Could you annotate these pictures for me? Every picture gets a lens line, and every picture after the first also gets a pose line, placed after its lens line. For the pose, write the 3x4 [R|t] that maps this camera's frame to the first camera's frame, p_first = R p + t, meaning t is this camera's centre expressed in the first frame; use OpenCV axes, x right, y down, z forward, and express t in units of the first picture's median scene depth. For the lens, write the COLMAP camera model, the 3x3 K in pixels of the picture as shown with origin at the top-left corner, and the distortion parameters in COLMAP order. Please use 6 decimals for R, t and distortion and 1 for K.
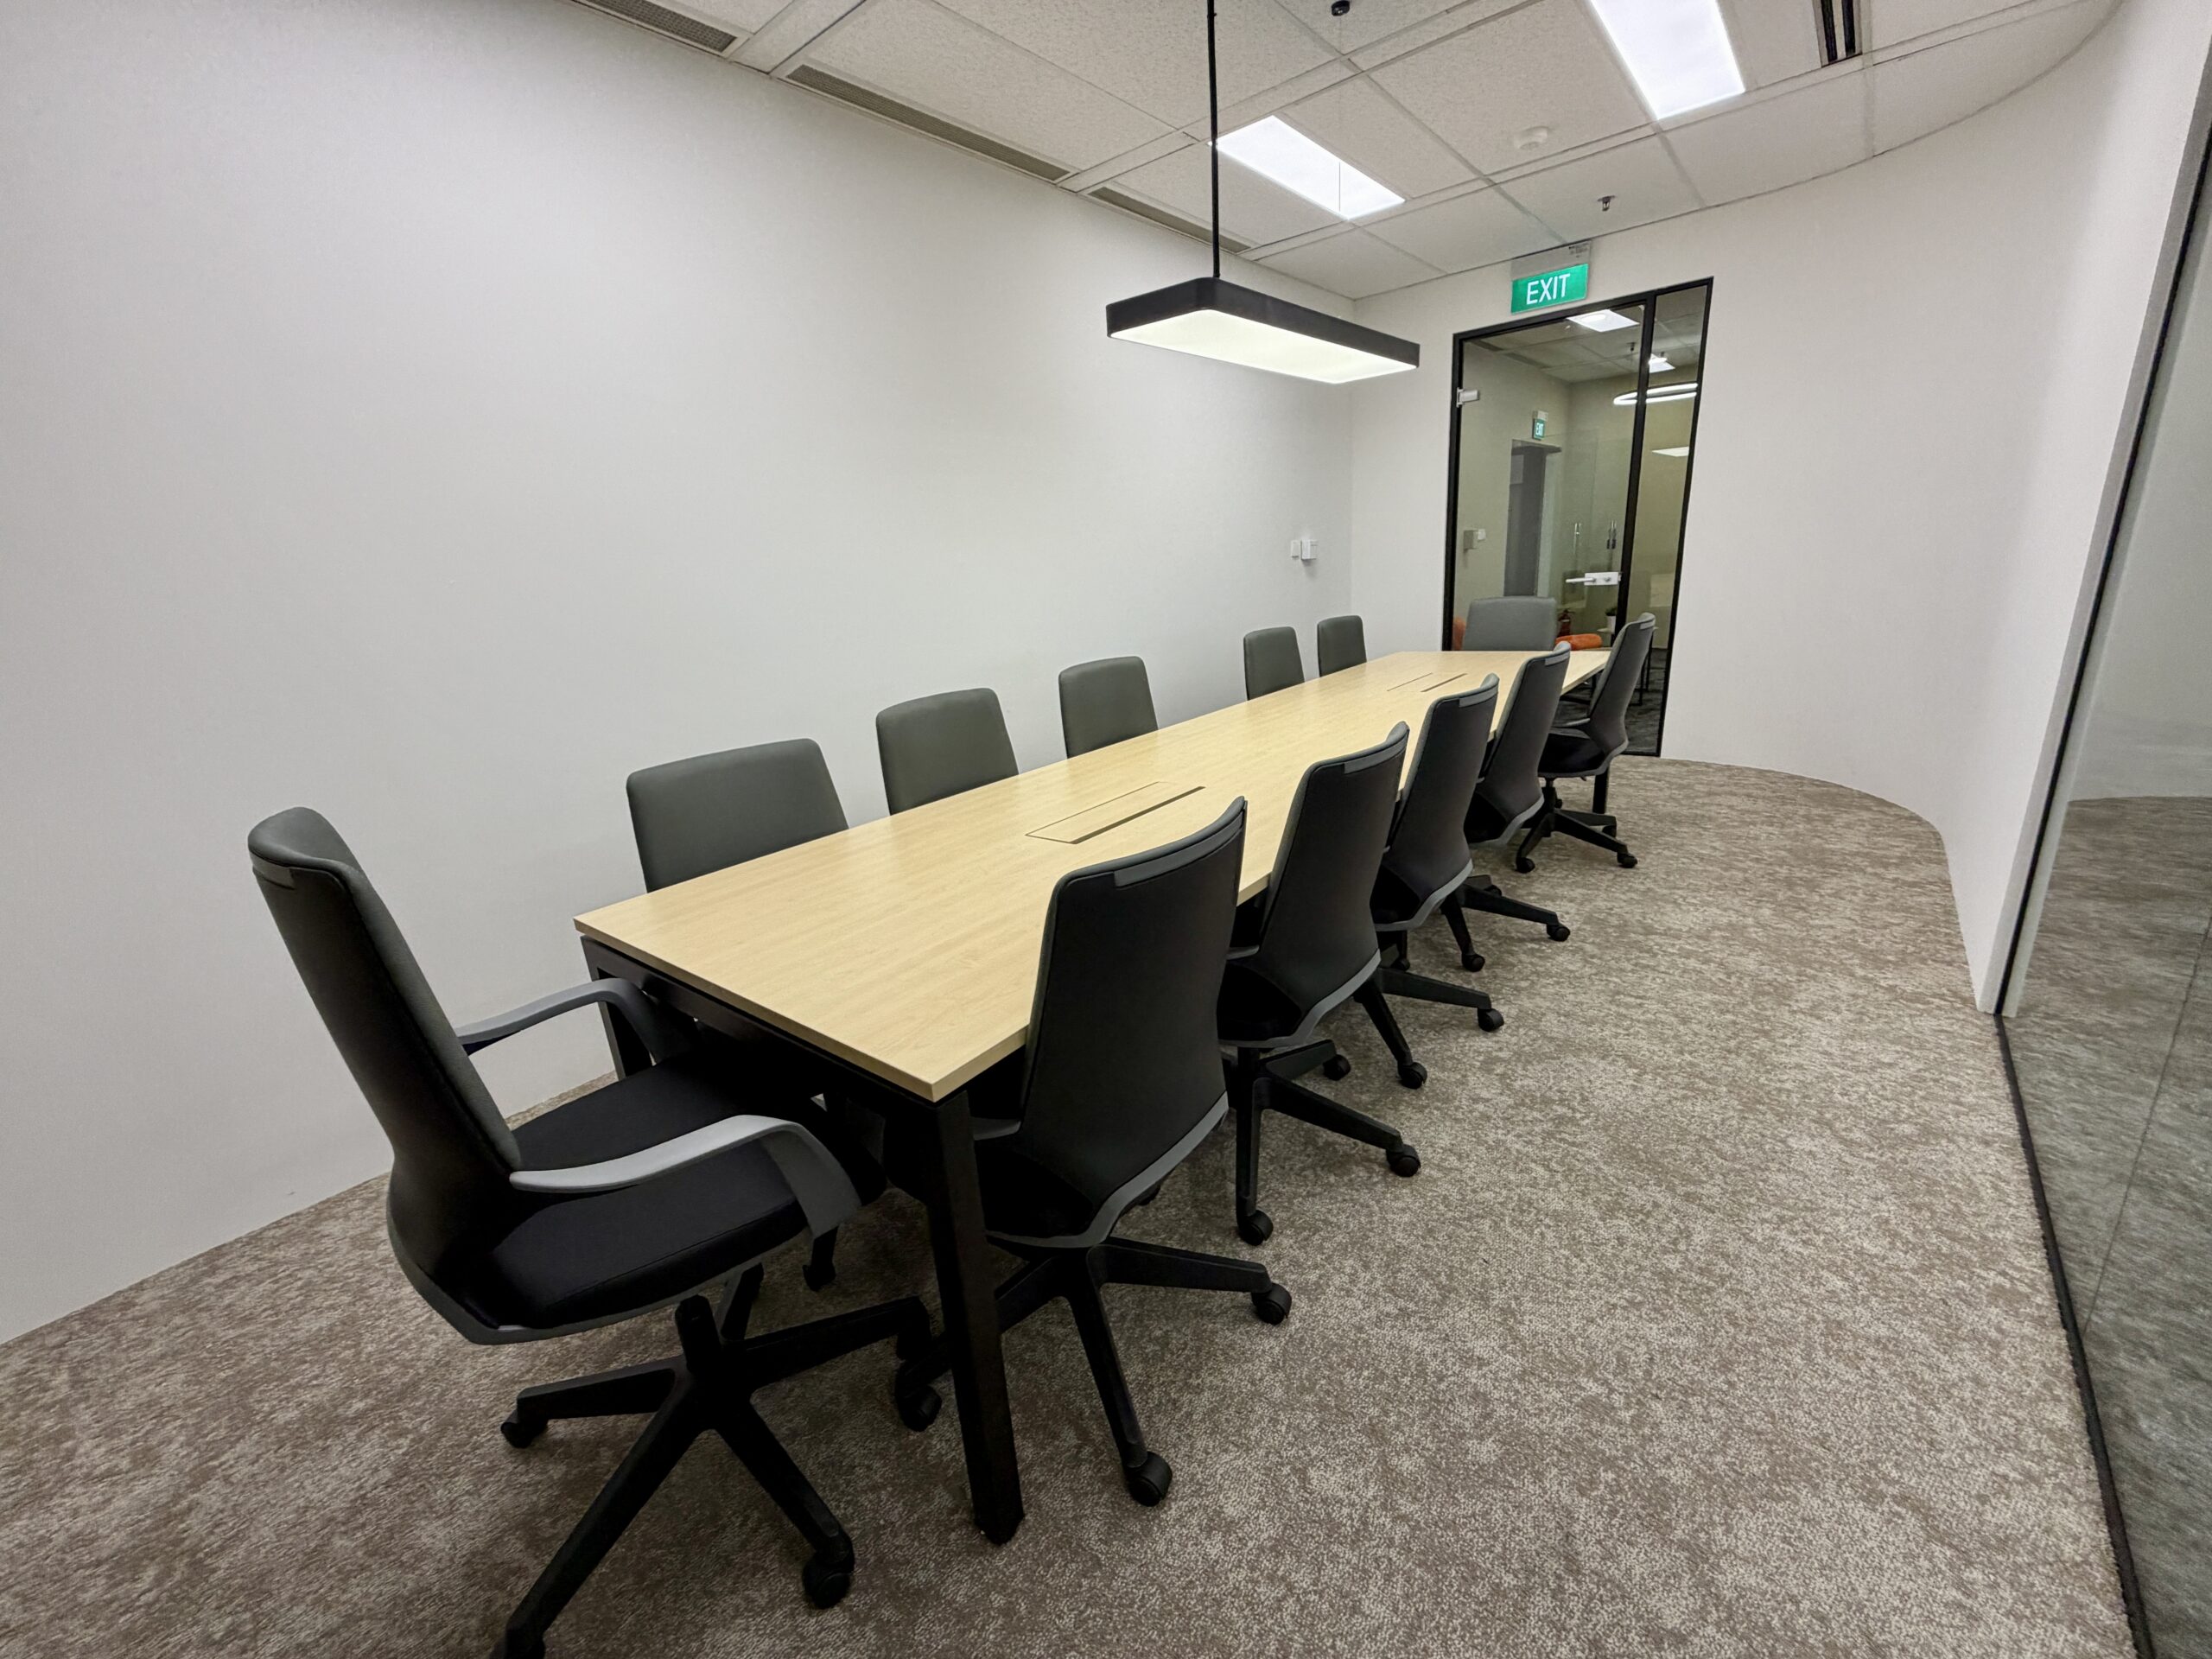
lens RADIAL K [[880.7, 0, 1100.6], [0, 880.7, 825.0], [0, 0, 1]] dist [-0.000212, 0.000417]
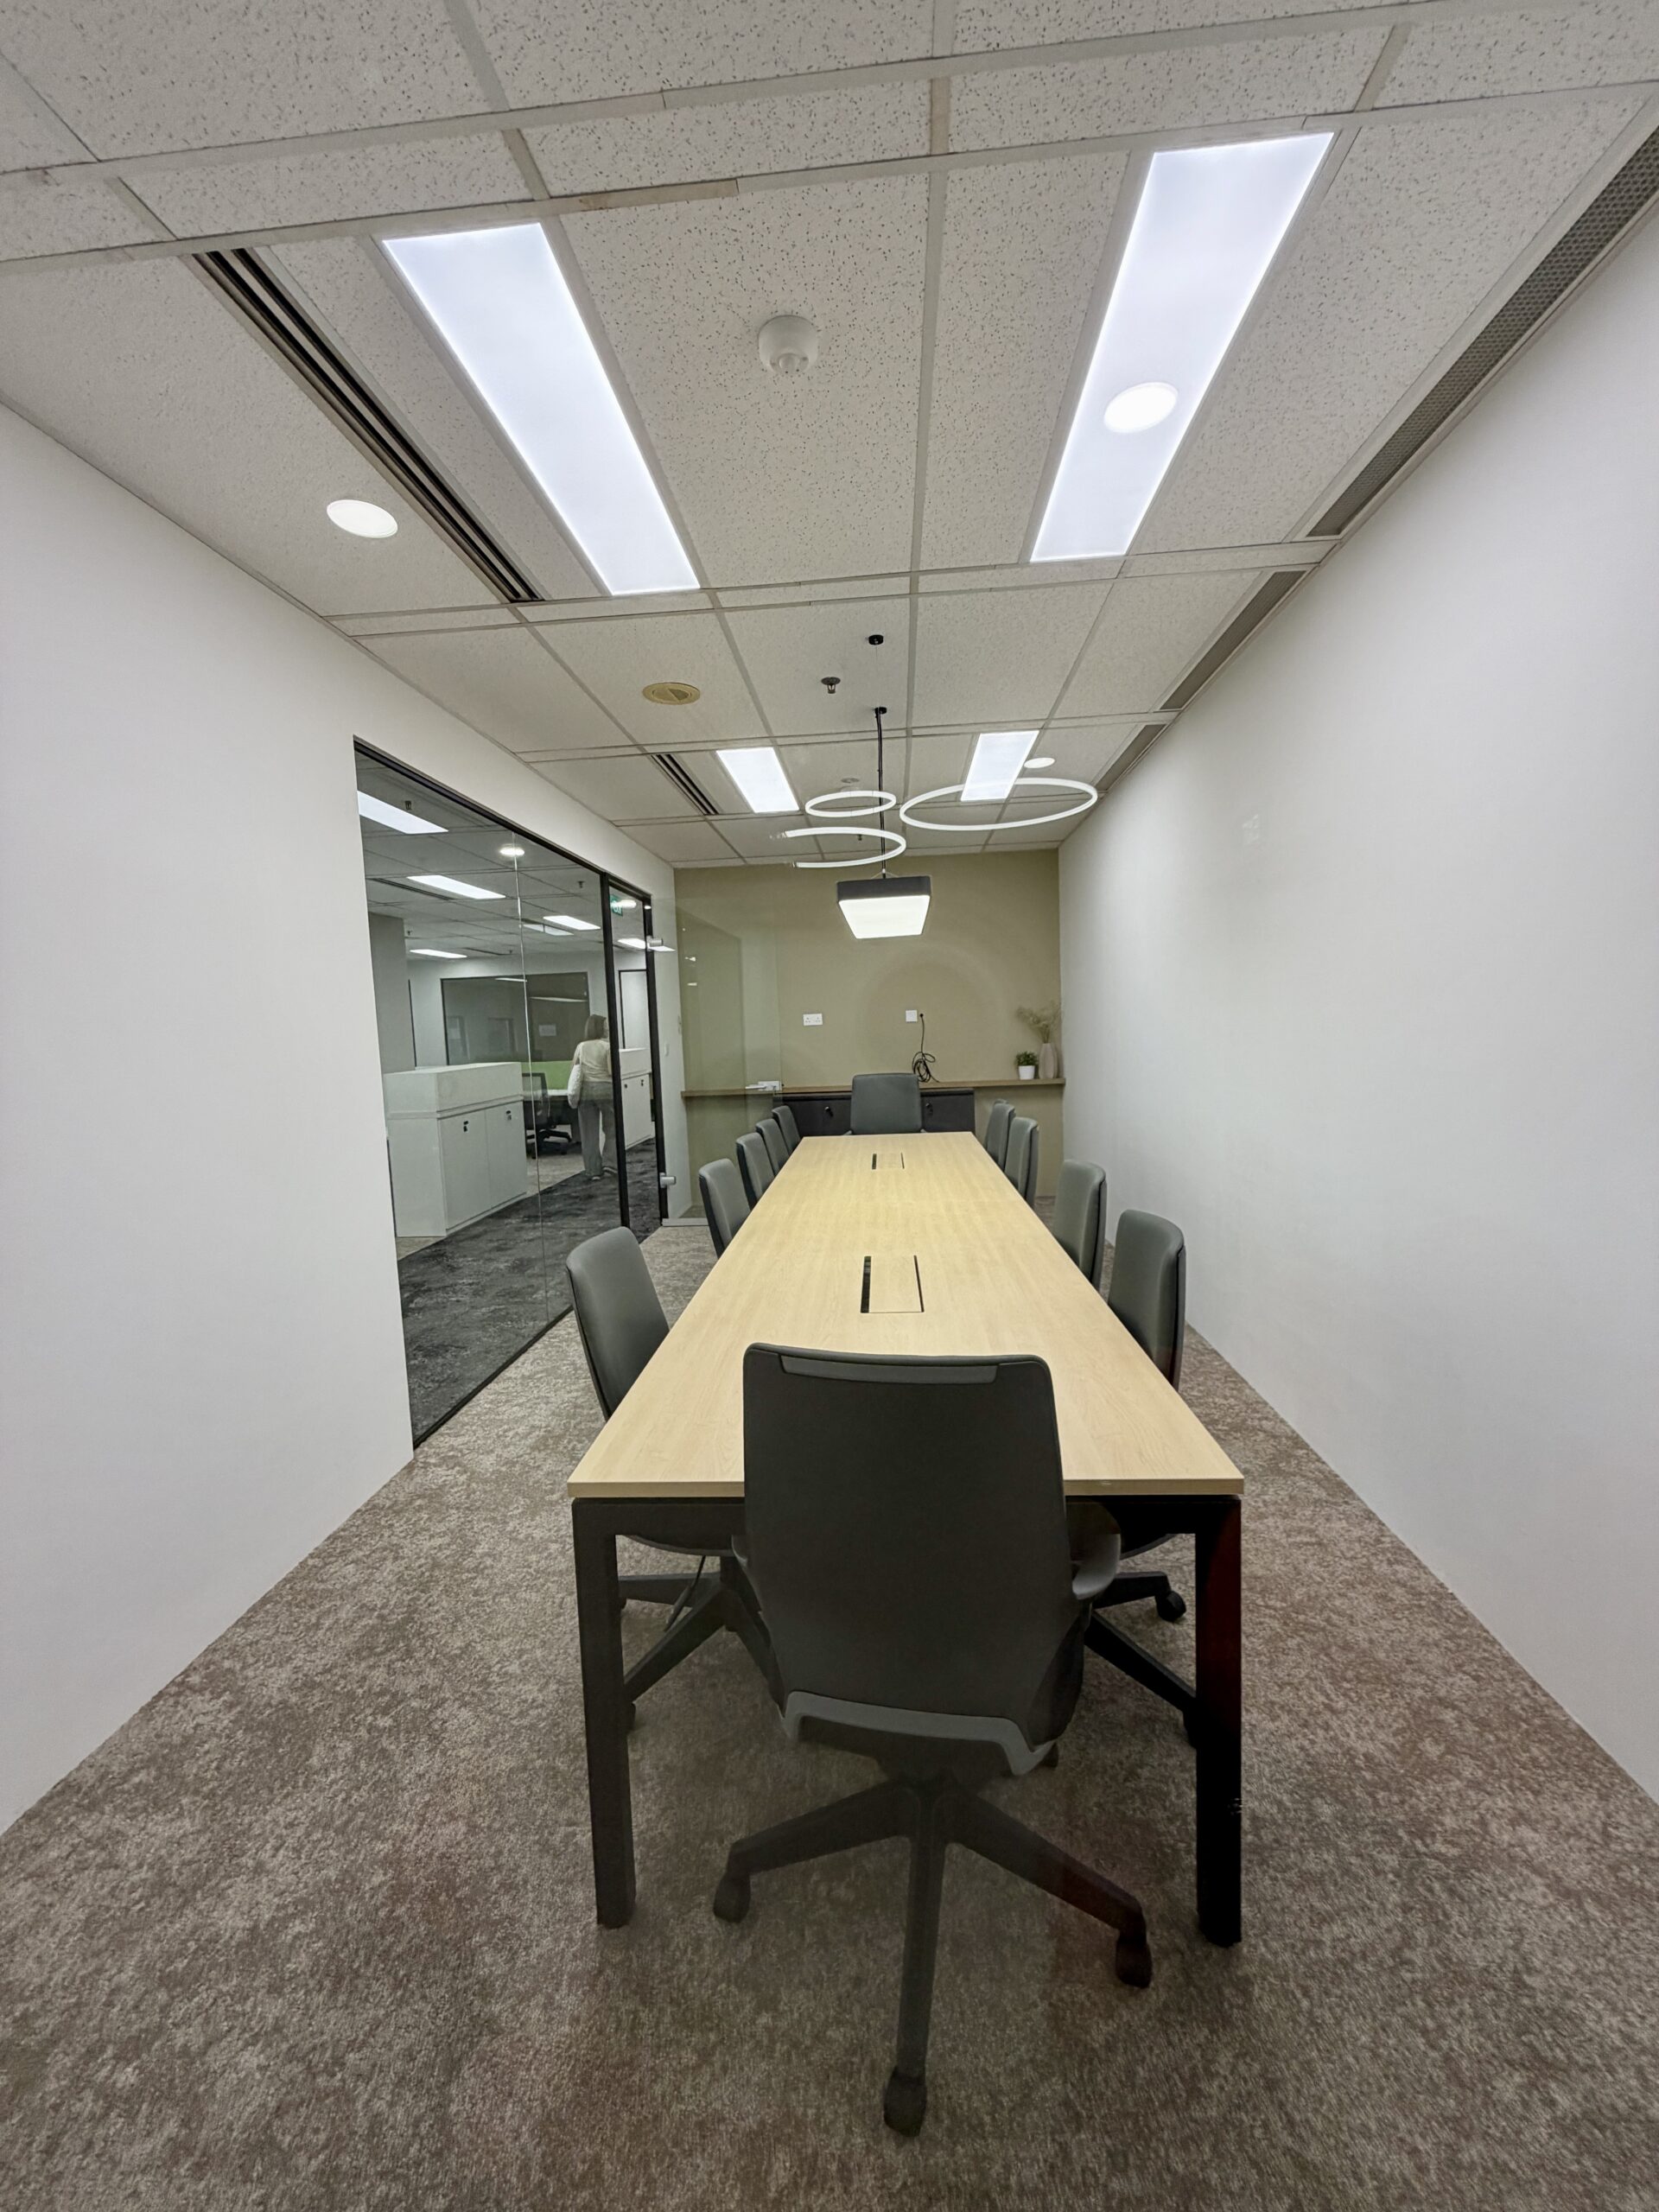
lens RADIAL K [[880.7, 0, 830.2], [0, 880.7, 1106.1], [0, 0, 1]] dist [-0.000212, 0.000417]
pose [[-0.808448, 0.159937, -0.566421, 0.846828], [-0.071702, 0.928440, 0.364498, -0.579187], [0.584184, 0.335291, -0.739127, 1.576509]]
